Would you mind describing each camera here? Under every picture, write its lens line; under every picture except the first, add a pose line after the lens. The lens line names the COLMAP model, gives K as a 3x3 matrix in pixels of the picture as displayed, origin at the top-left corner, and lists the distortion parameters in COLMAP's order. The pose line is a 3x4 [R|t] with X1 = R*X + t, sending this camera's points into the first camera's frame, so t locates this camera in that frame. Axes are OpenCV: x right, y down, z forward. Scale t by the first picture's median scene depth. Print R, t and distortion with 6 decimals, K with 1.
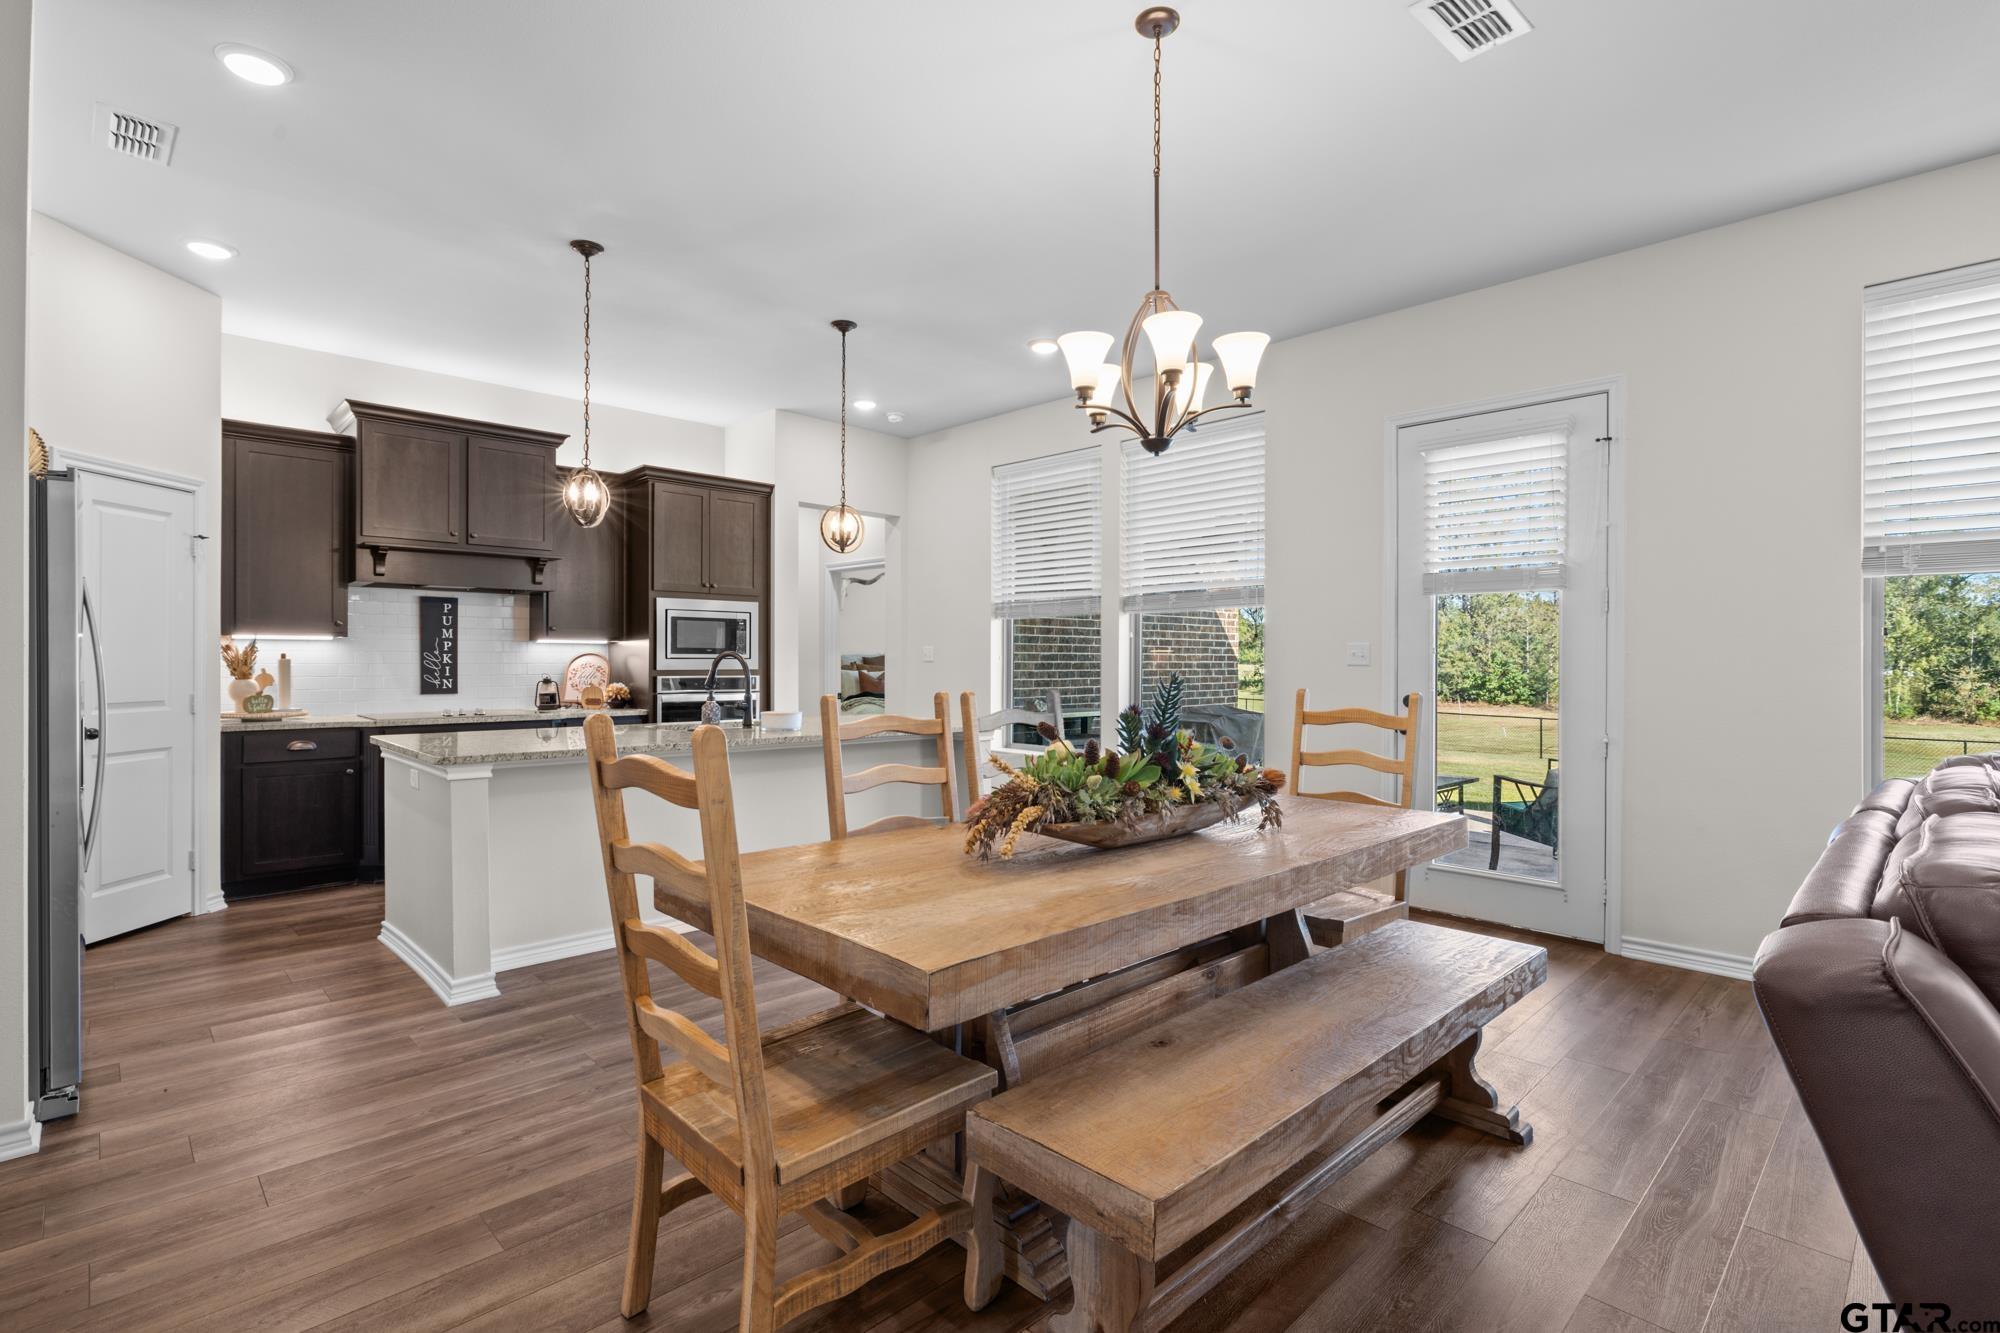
lens RADIAL K [[936.4, 0, 986.2], [0, 936.4, 661.9], [0, 0, 1]] dist [-0.000809, 0.000356]
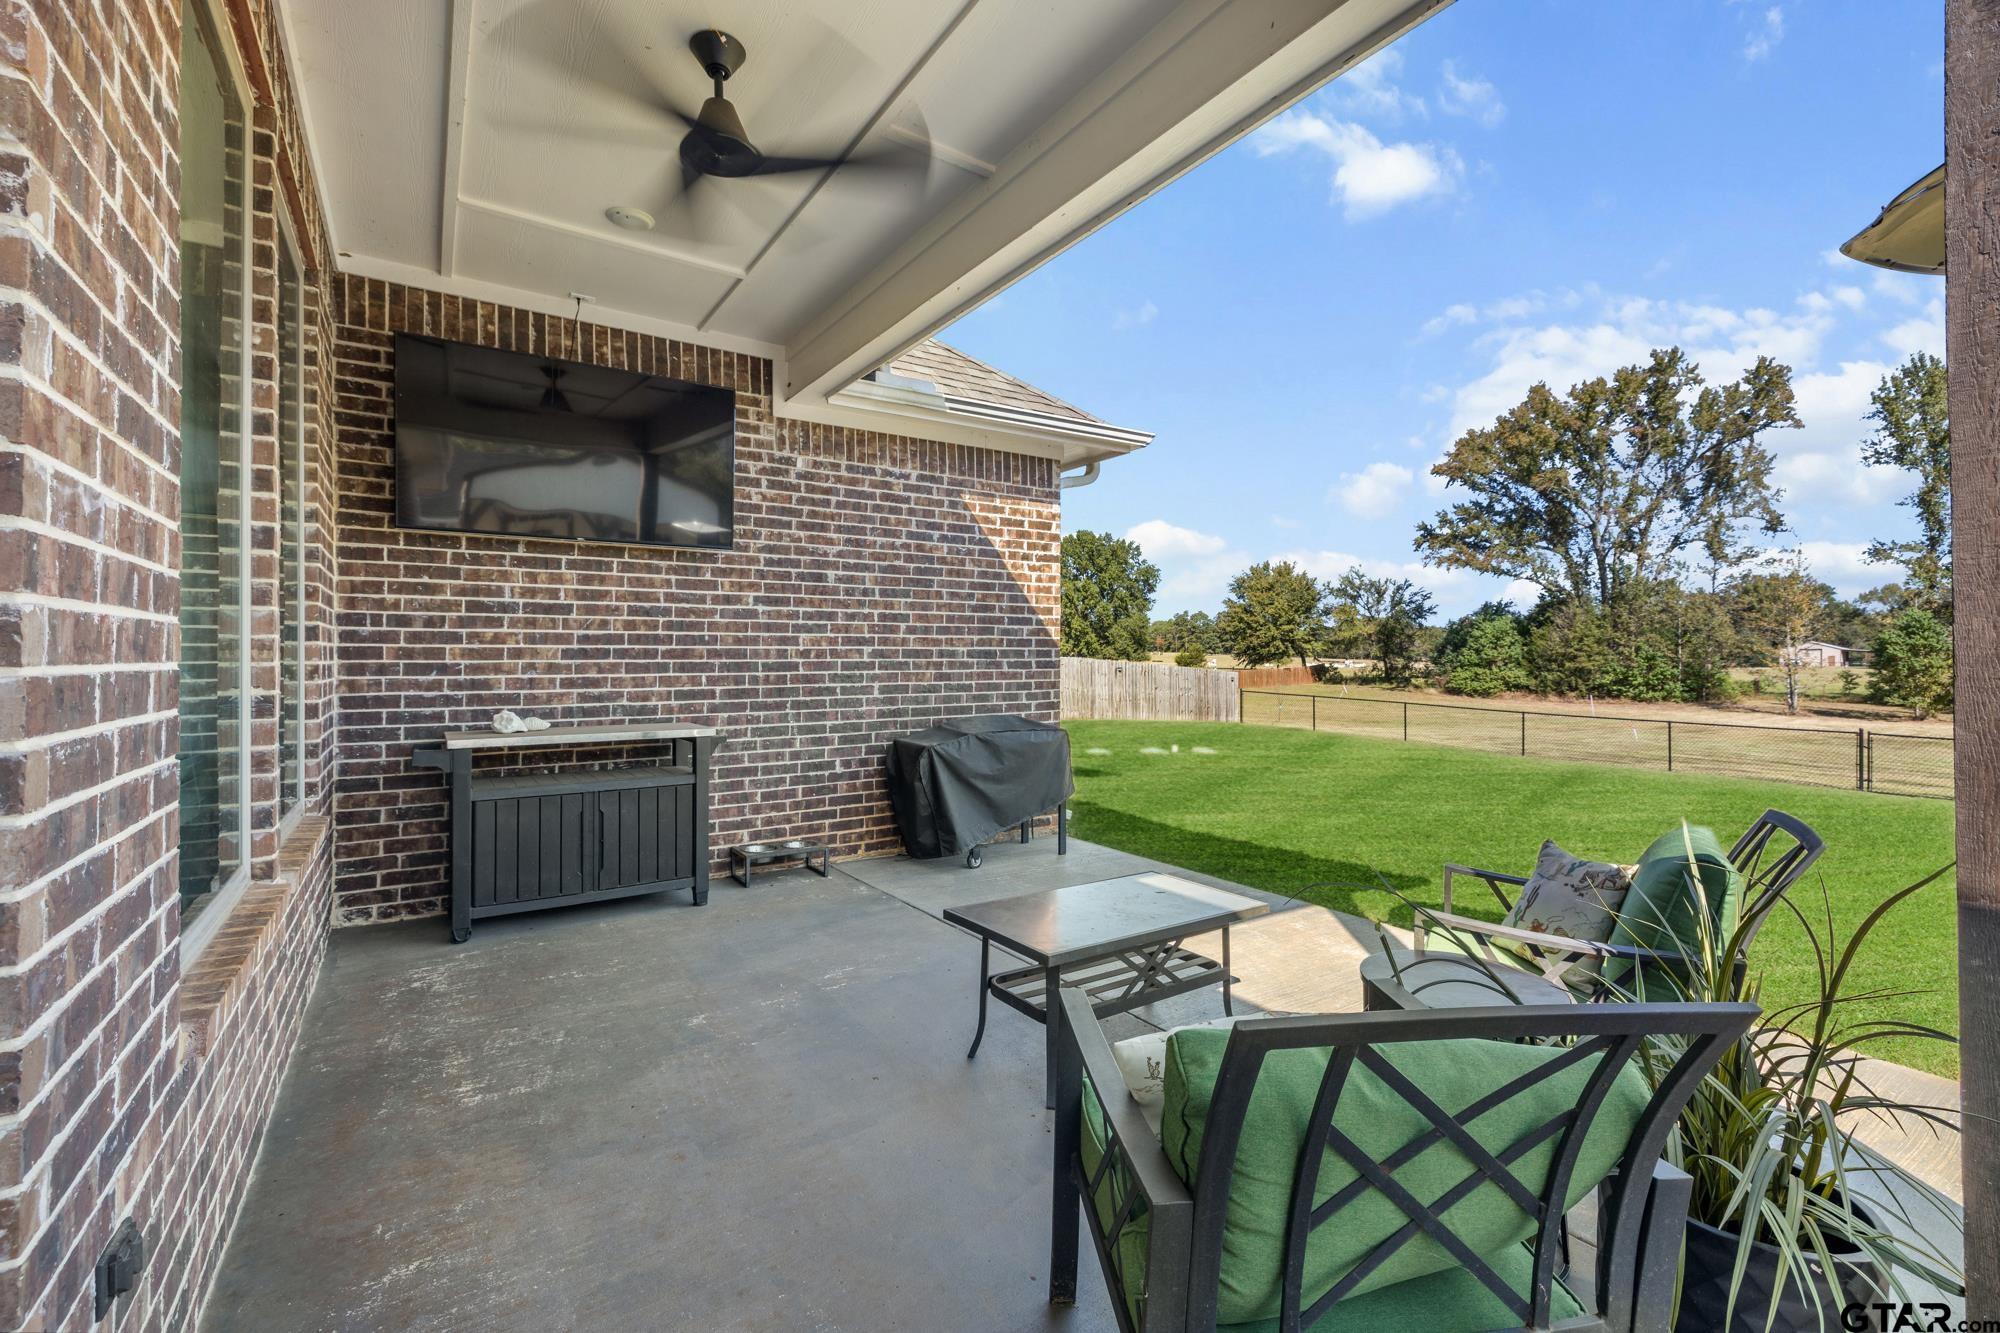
lens RADIAL K [[841.0, 0, 982.5], [0, 841.0, 660.9], [0, 0, 1]] dist [-0.000102, 0.000540]
pose [[0.984150, -0.003414, -0.177307, 0.568465], [0.003795, 0.999991, 0.001812, 0.012979], [0.177299, -0.002456, 0.984154, 0.727444]]
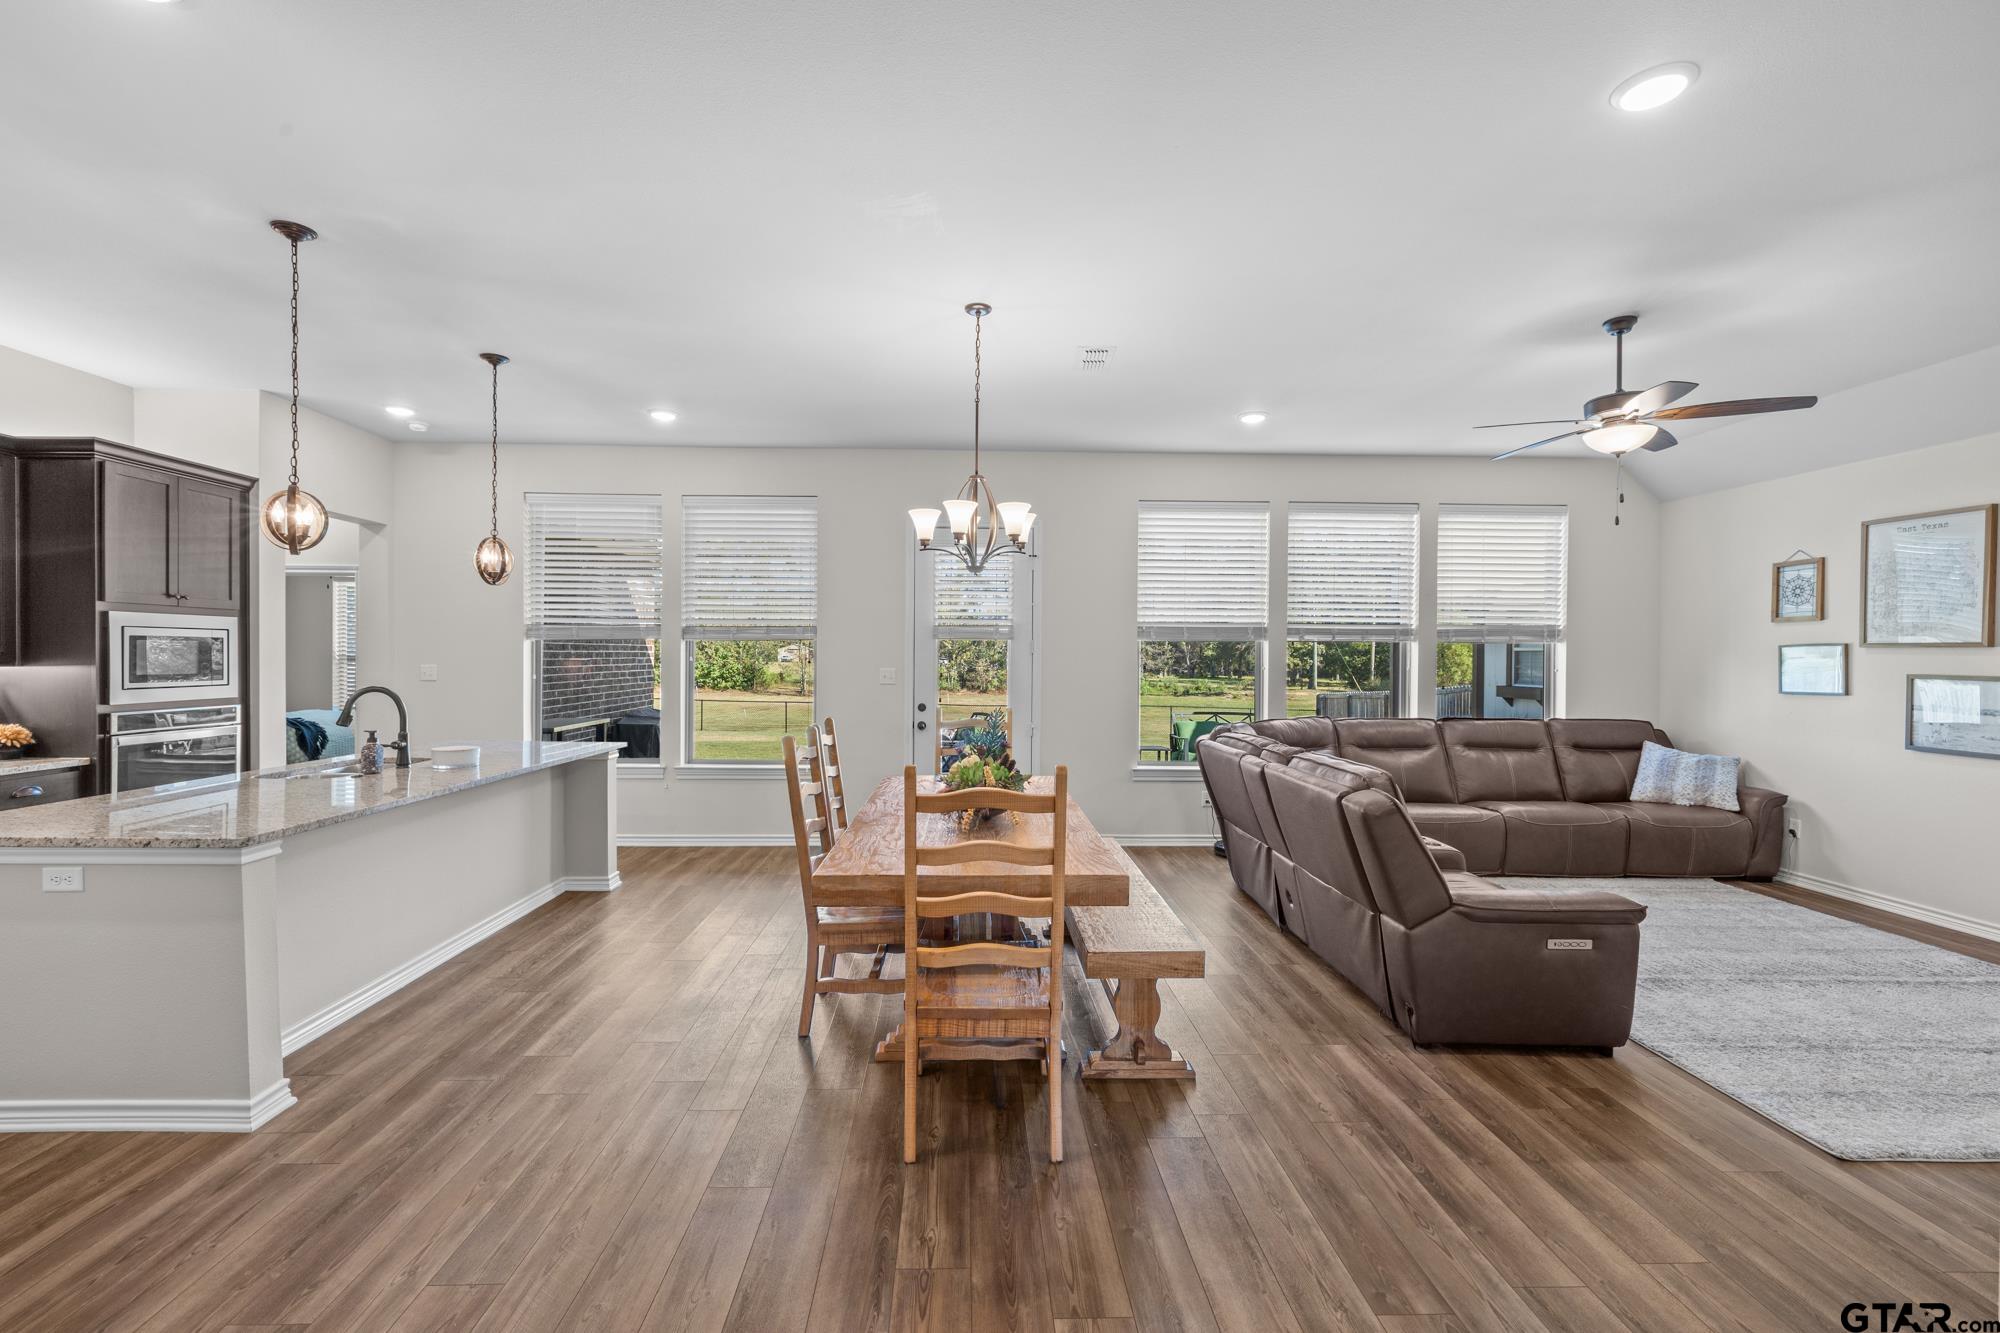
lens RADIAL K [[841.0, 0, 982.5], [0, 841.0, 660.9], [0, 0, 1]] dist [-0.000102, 0.000540]
pose [[0.675244, -0.004790, 0.737579, -0.394030], [-0.002631, 0.999957, 0.008903, -0.037308], [-0.737590, -0.007953, 0.675202, 0.002019]]
